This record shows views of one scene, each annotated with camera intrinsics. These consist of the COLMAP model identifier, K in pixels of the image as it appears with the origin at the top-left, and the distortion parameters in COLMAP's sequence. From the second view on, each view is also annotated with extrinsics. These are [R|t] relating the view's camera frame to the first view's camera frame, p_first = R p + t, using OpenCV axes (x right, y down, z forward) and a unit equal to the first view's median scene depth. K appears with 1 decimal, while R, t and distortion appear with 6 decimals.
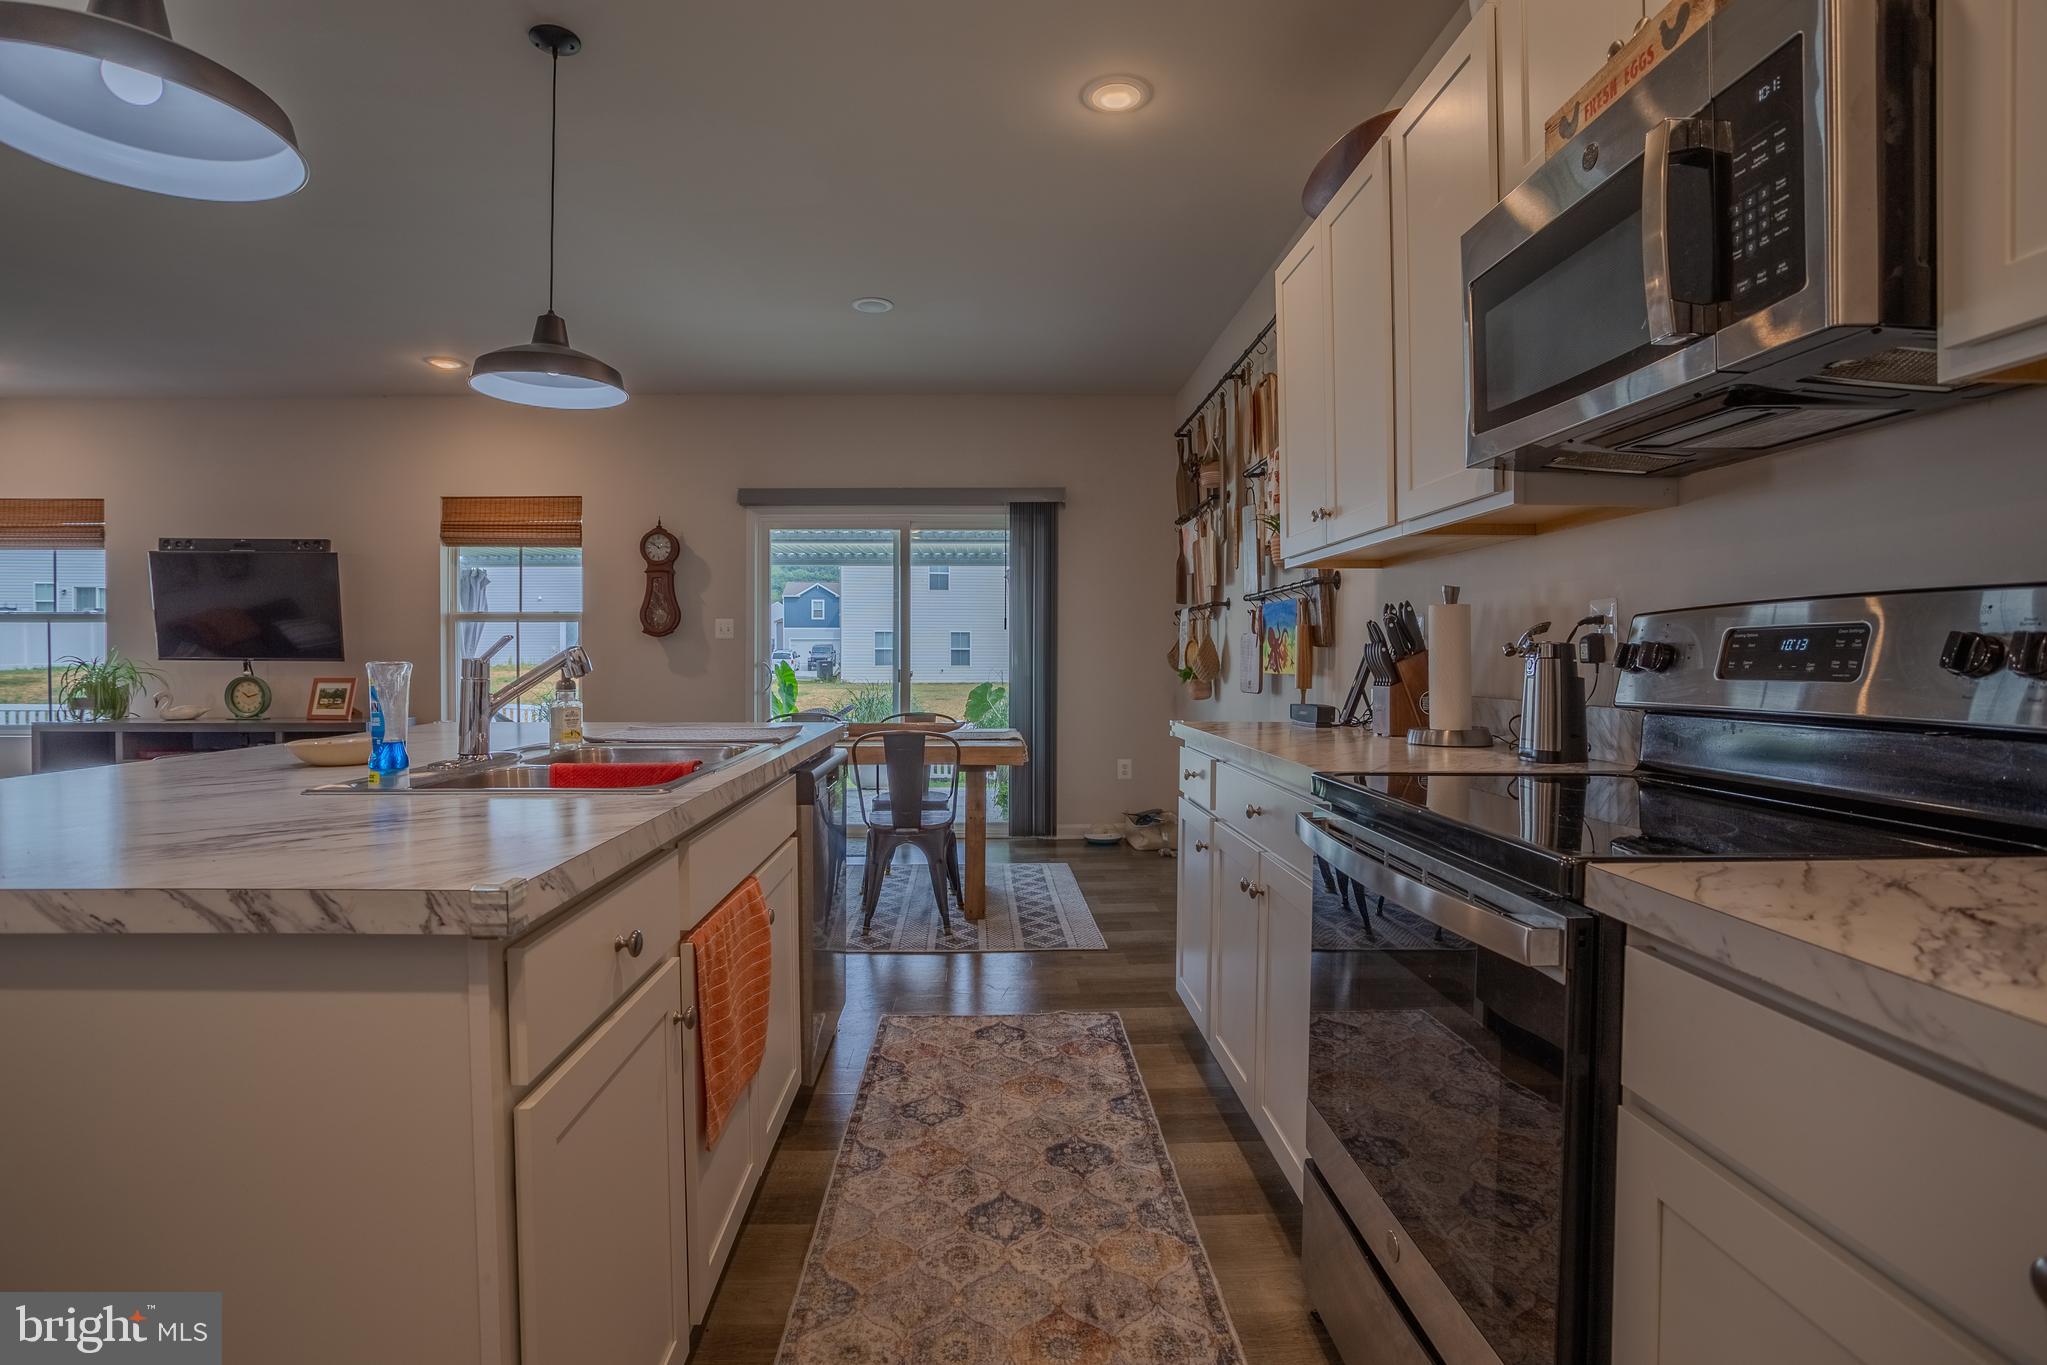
lens RADIAL K [[1003.6, 0, 1018.4], [0, 1003.6, 672.9], [0, 0, 1]] dist [-0.075599, 0.033167]
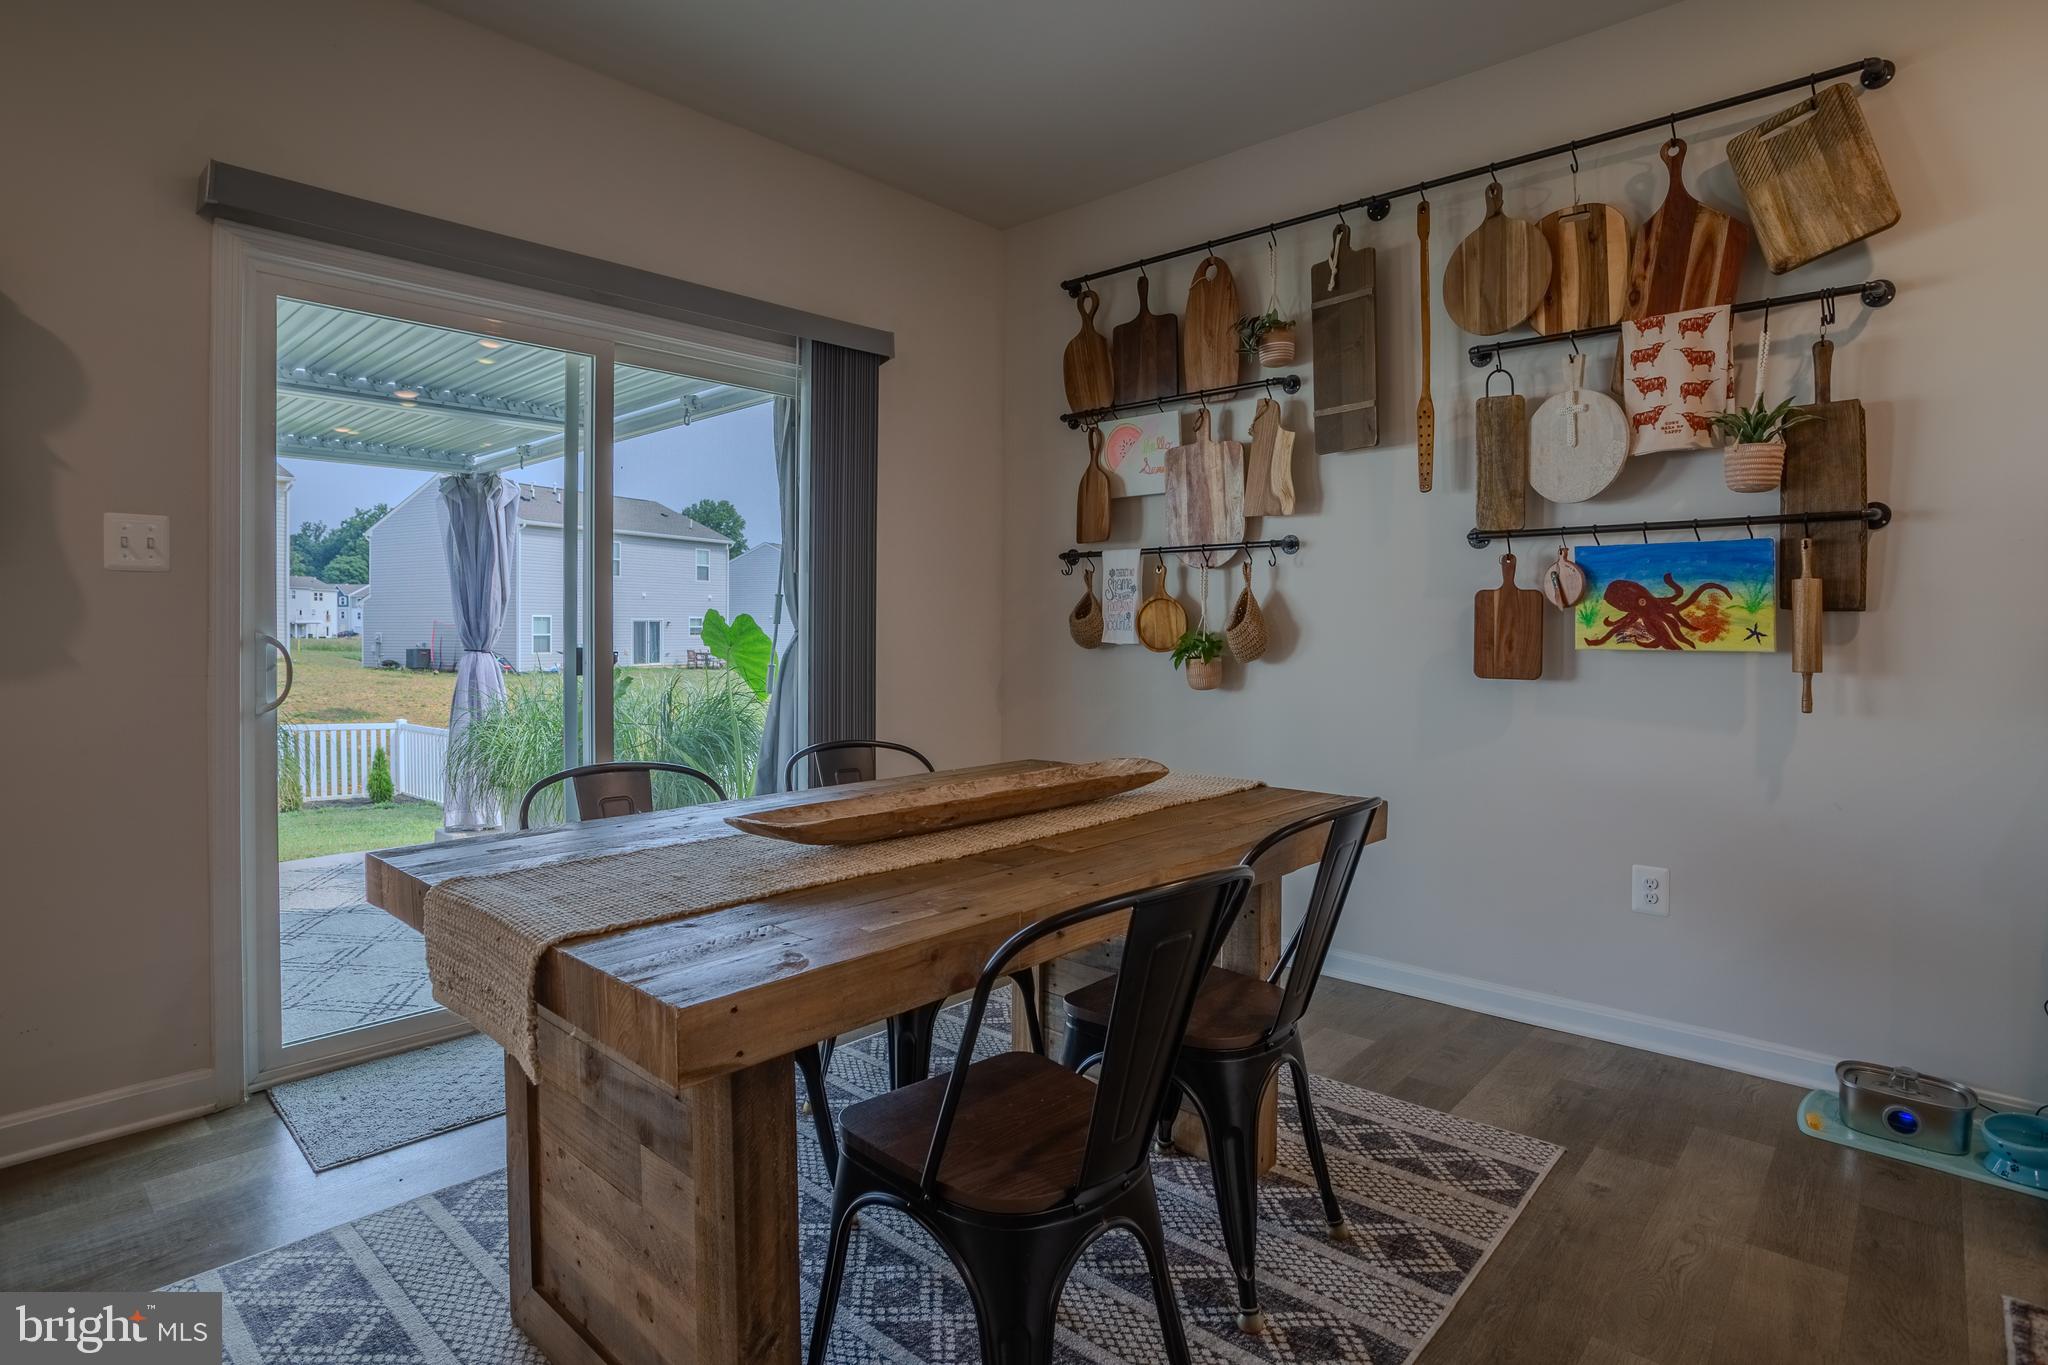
lens RADIAL K [[1047.9, 0, 1025.3], [0, 1047.9, 629.2], [0, 0, 1]] dist [-0.079214, 0.039339]
pose [[0.704296, -0.004810, 0.709890, -0.479073], [0.011457, 0.999924, -0.004592, -0.010187], [-0.709814, 0.011368, 0.704298, 0.753491]]
